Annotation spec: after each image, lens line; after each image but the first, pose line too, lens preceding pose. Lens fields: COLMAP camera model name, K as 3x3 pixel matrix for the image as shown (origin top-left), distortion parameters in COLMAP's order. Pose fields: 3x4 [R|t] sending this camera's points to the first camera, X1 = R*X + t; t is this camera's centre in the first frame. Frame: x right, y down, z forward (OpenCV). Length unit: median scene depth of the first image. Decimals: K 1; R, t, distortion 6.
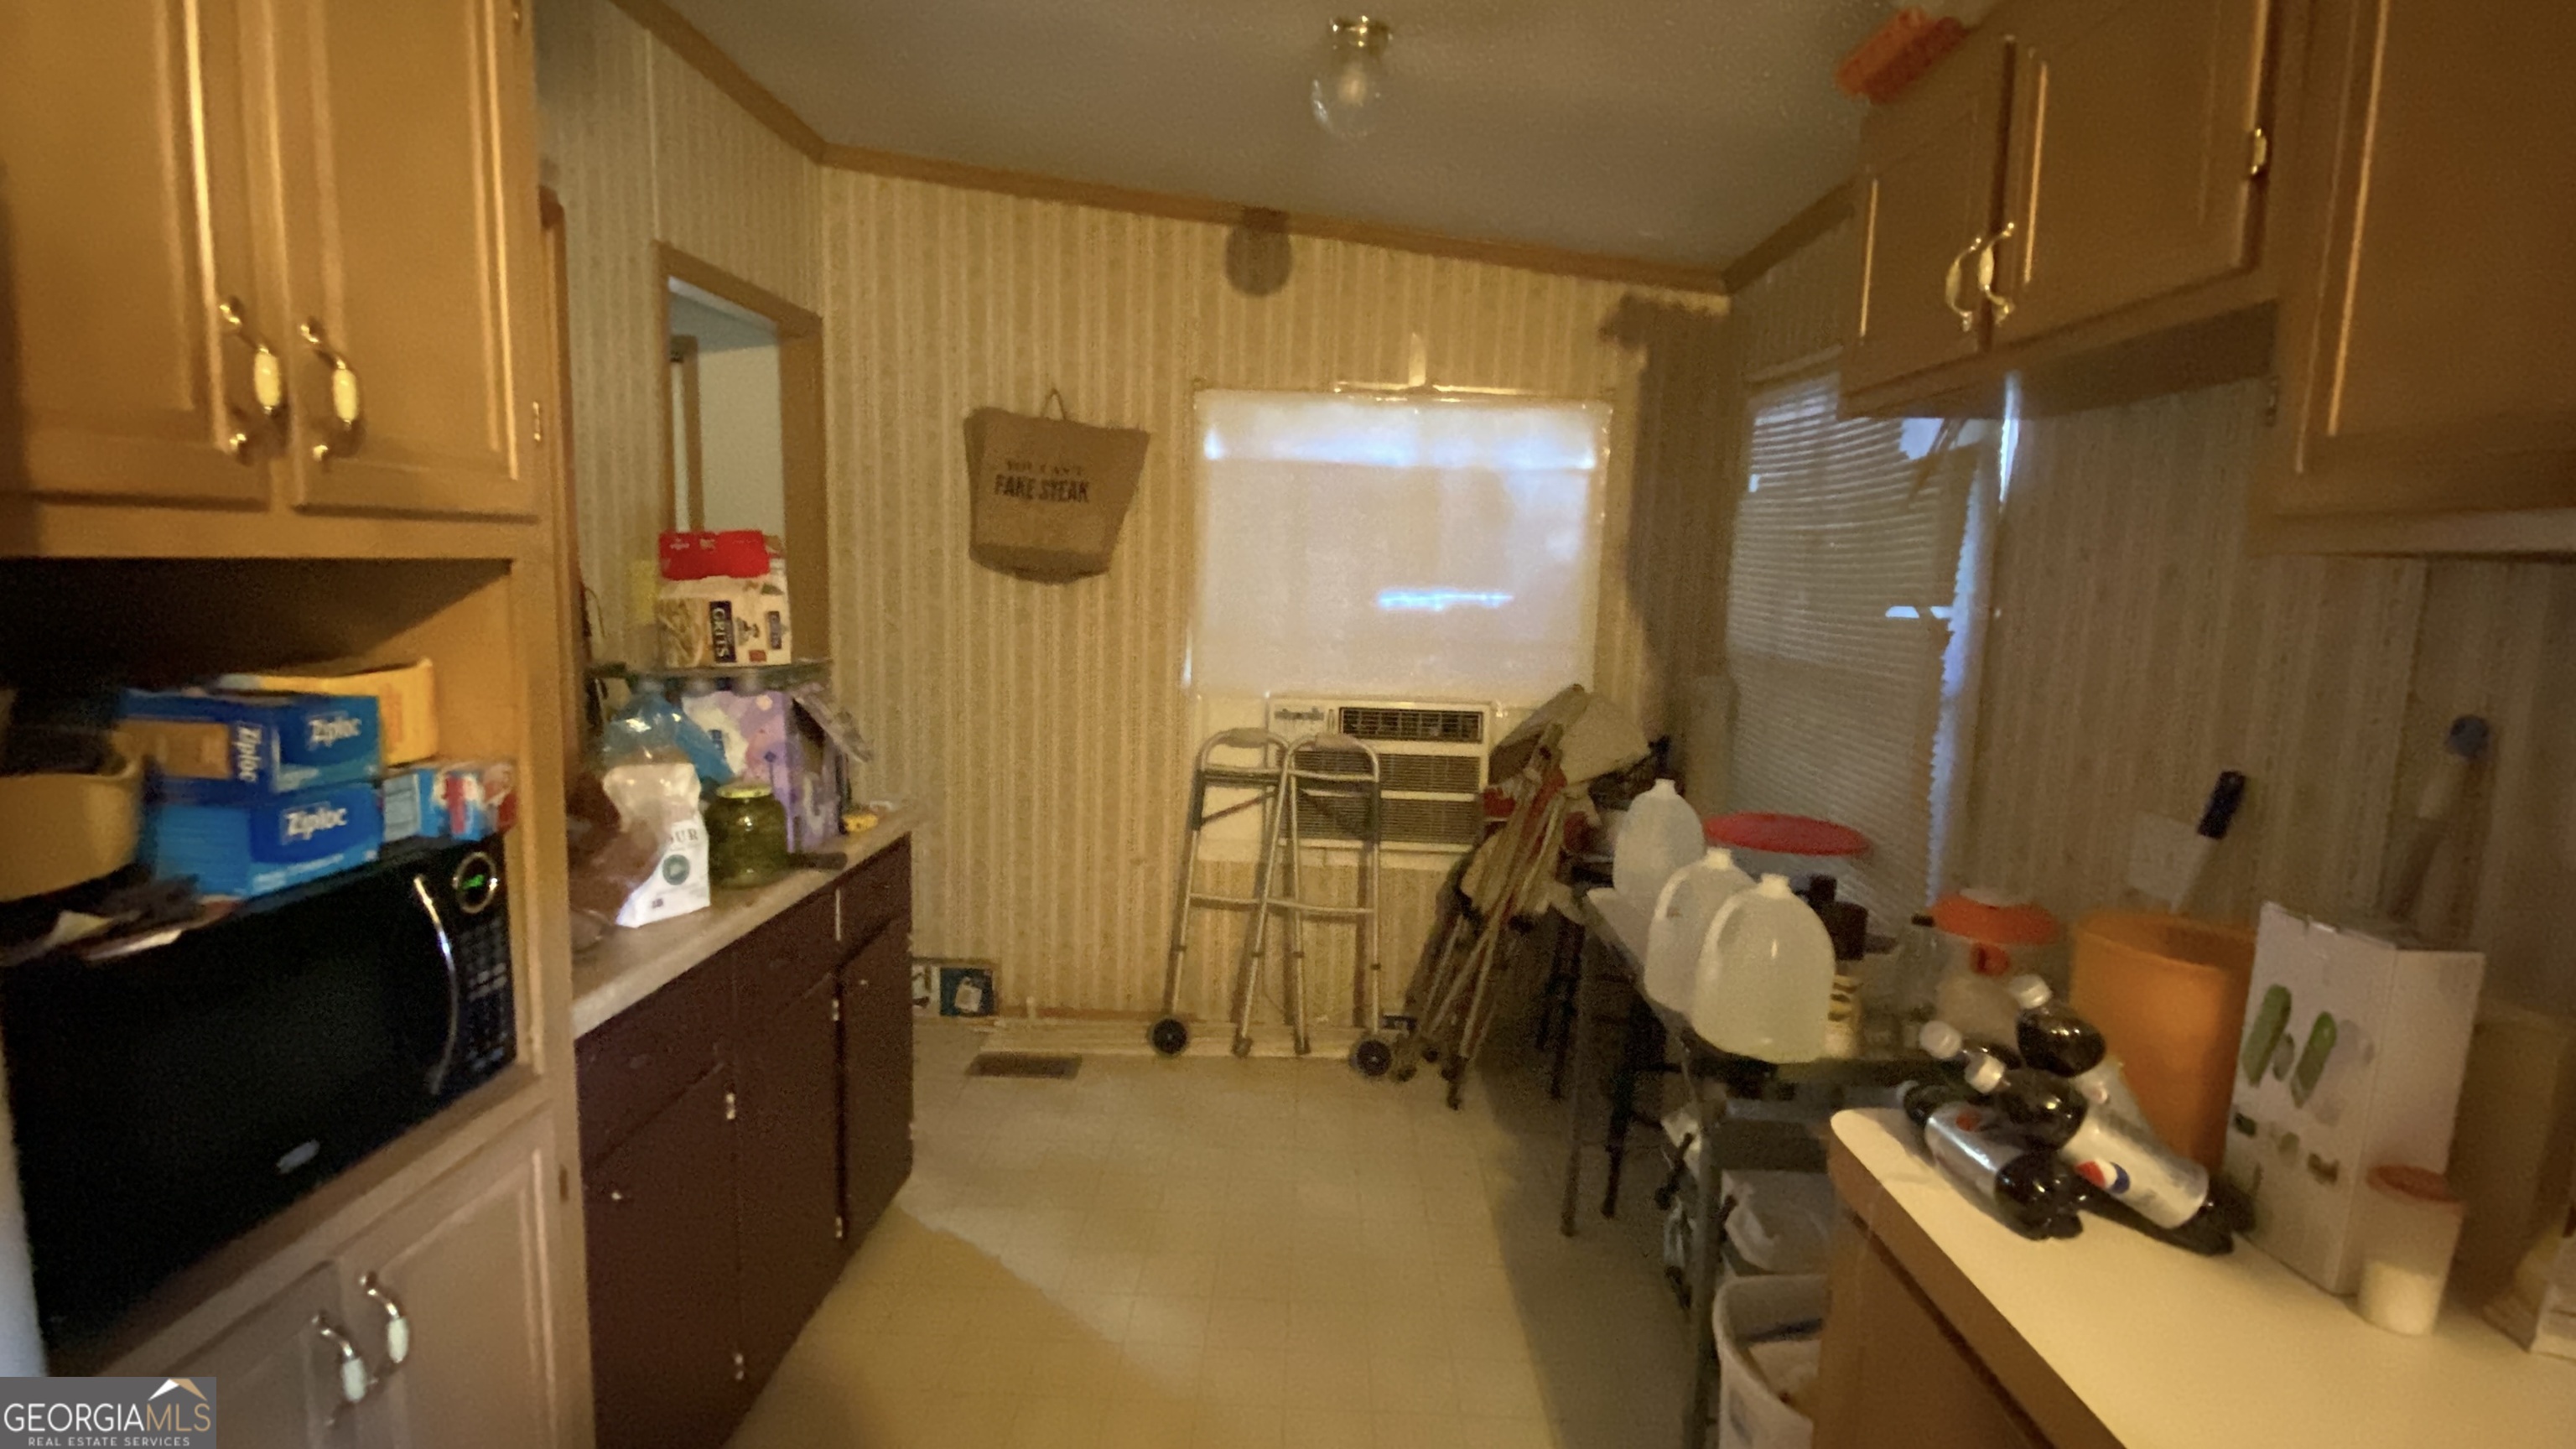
lens RADIAL K [[1214.9, 0, 1269.6], [0, 1214.9, 722.3], [0, 0, 1]] dist [0.060585, -0.001142]
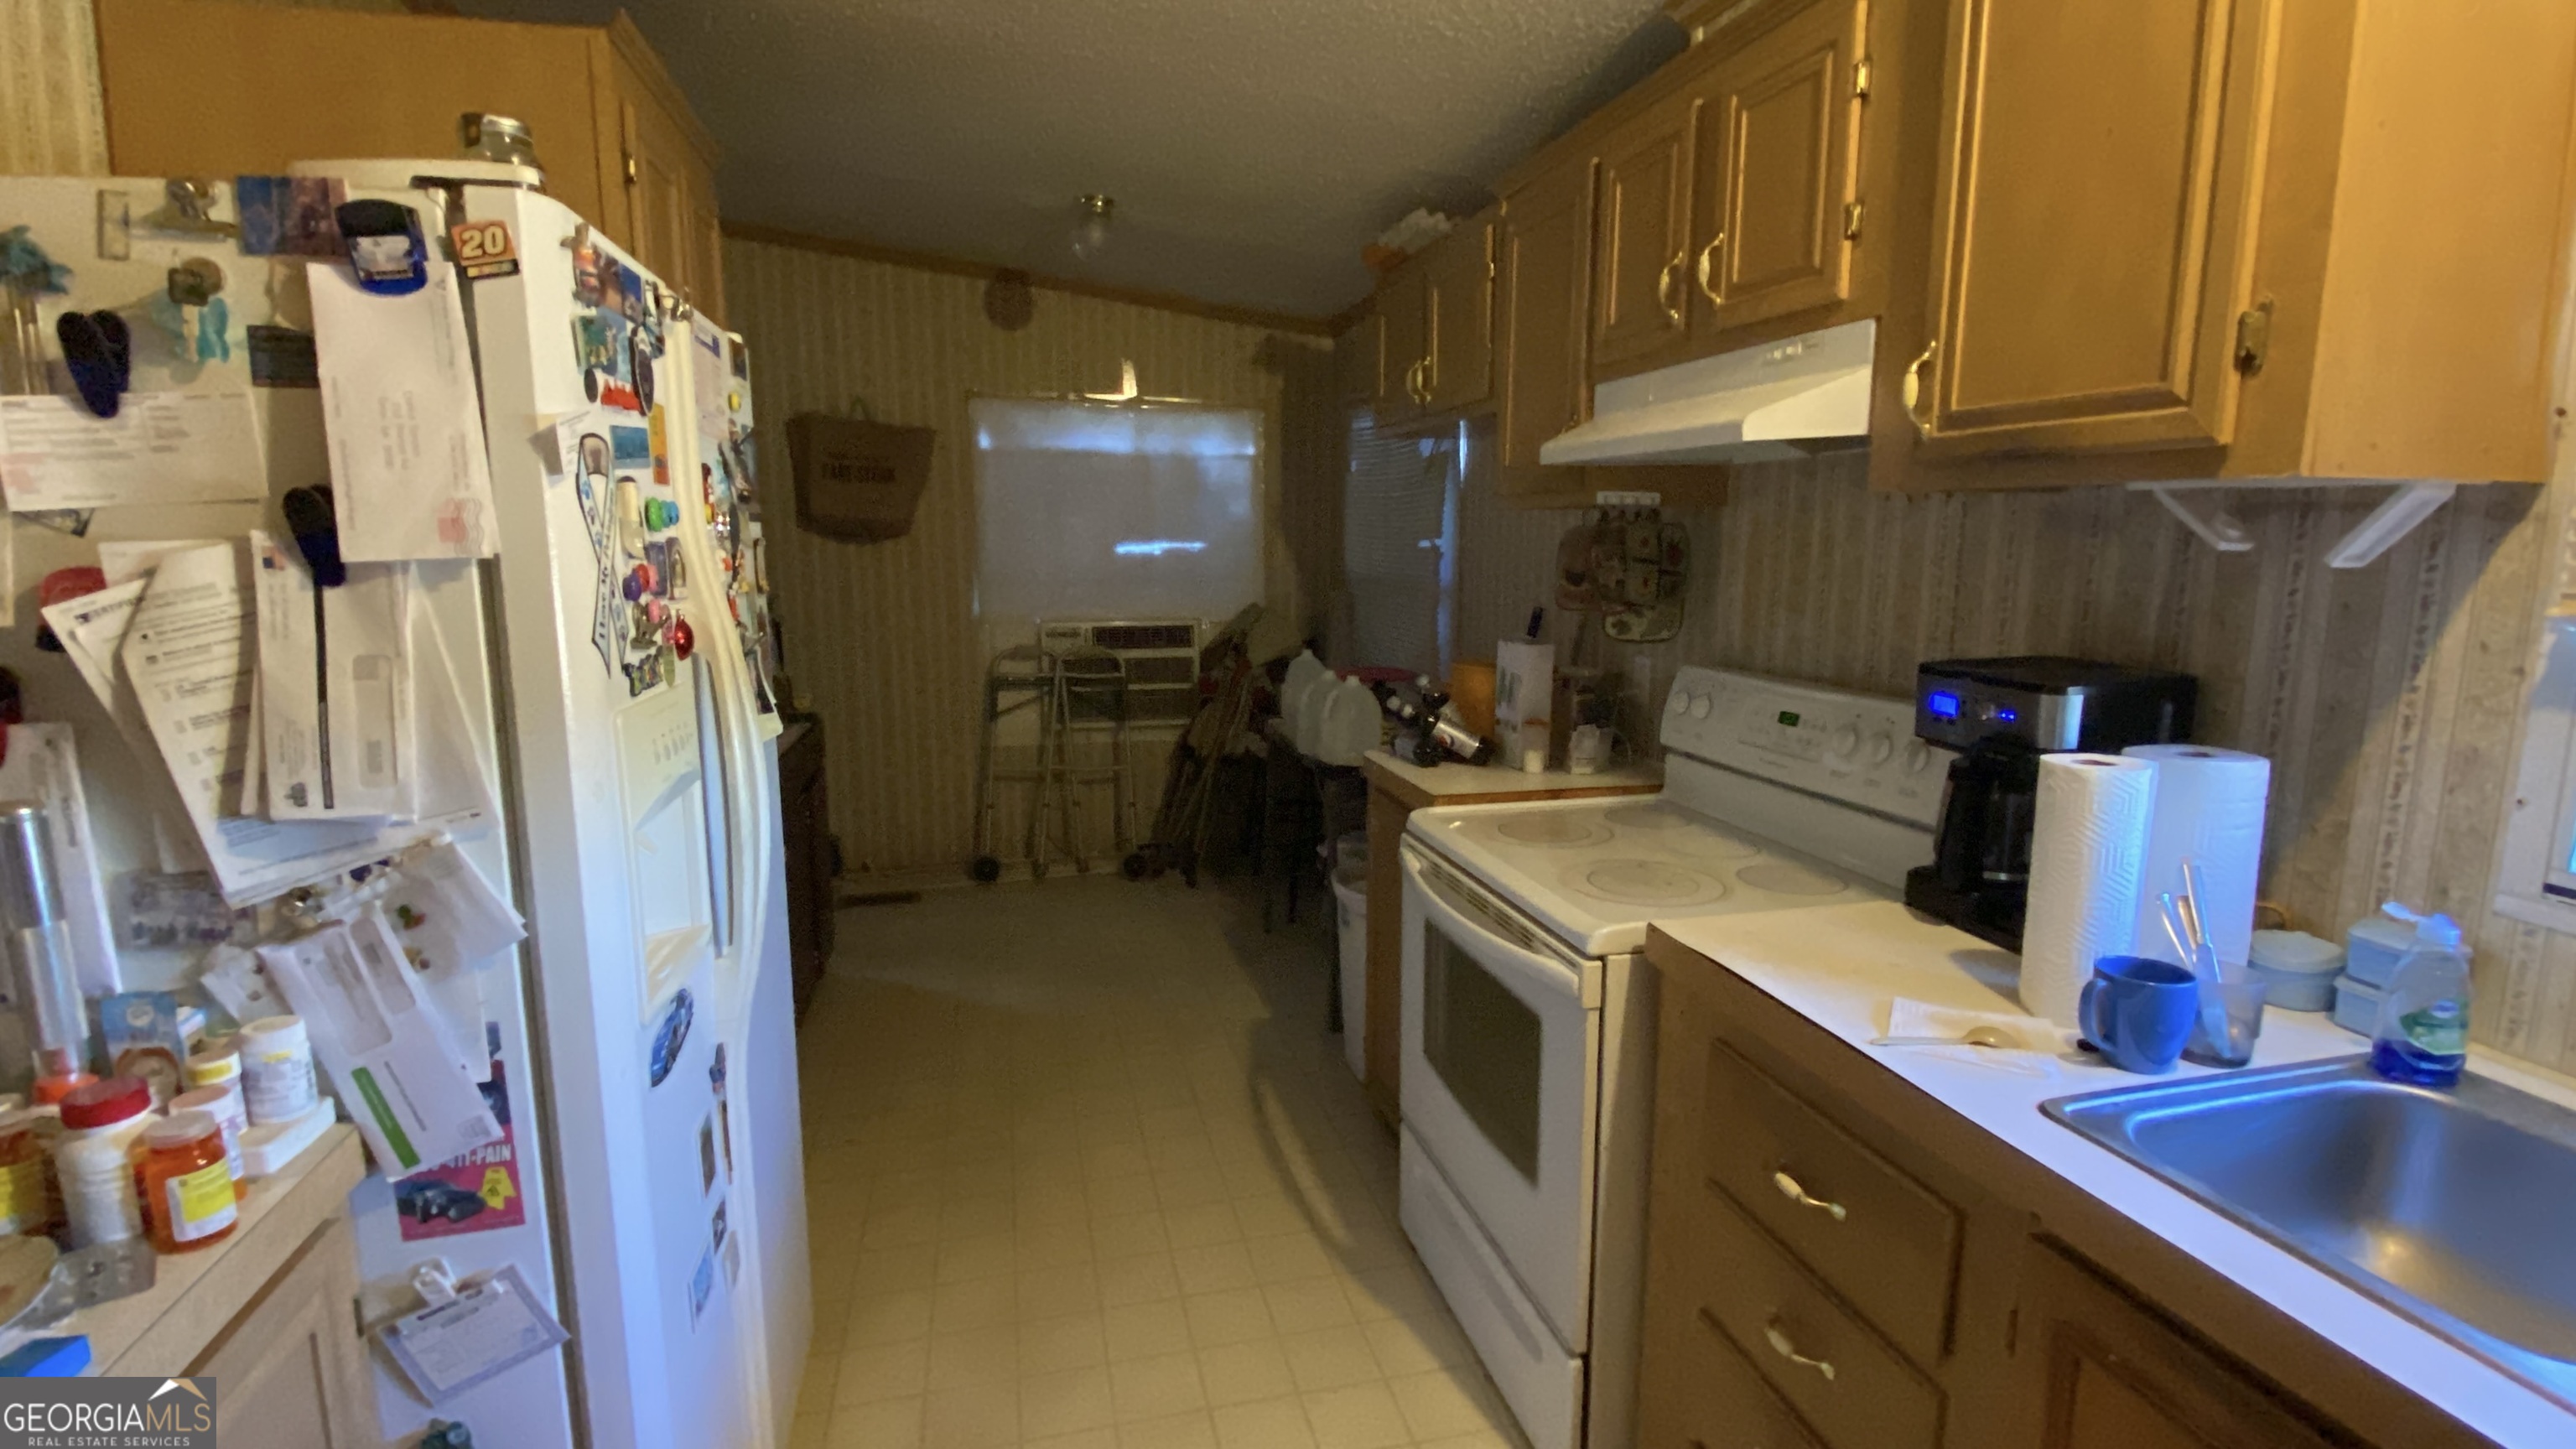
lens RADIAL K [[1214.9, 0, 1303.6], [0, 1214.9, 722.2], [0, 0, 1]] dist [0.060585, -0.001142]
pose [[0.958630, -0.072145, 0.275361, -0.105458], [0.064016, 0.997209, 0.038410, 0.059514], [-0.277363, -0.019193, 0.960573, -0.428980]]
